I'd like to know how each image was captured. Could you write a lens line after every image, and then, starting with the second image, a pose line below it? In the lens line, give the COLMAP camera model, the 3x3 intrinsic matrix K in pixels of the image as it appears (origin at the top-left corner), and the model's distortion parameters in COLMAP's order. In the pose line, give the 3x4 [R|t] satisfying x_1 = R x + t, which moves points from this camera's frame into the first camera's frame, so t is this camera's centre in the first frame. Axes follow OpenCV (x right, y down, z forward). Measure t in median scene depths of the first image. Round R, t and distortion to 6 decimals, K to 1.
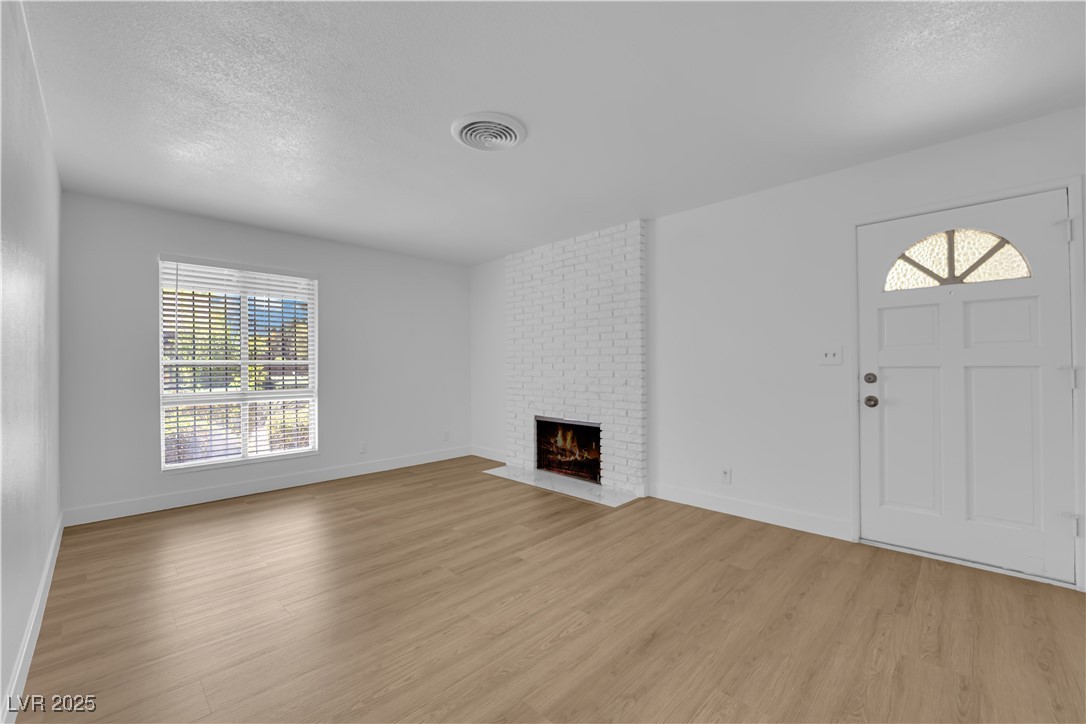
lens RADIAL K [[441.9, 0, 547.1], [0, 441.9, 362.4], [0, 0, 1]] dist [-0.016829, -0.000768]
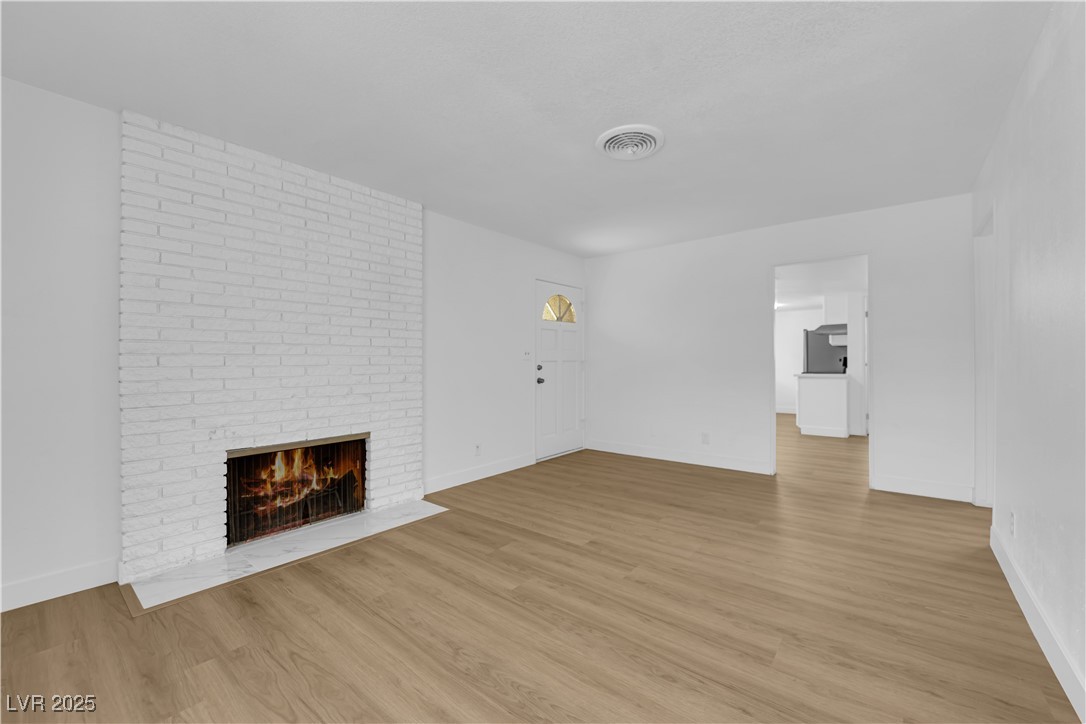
lens RADIAL K [[441.9, 0, 547.1], [0, 441.9, 362.4], [0, 0, 1]] dist [-0.016829, -0.000768]
pose [[-0.101292, -0.000838, 0.994856, -0.860962], [-0.007258, 0.999974, 0.000104, 0.012120], [-0.994830, -0.007210, -0.101296, 0.948185]]
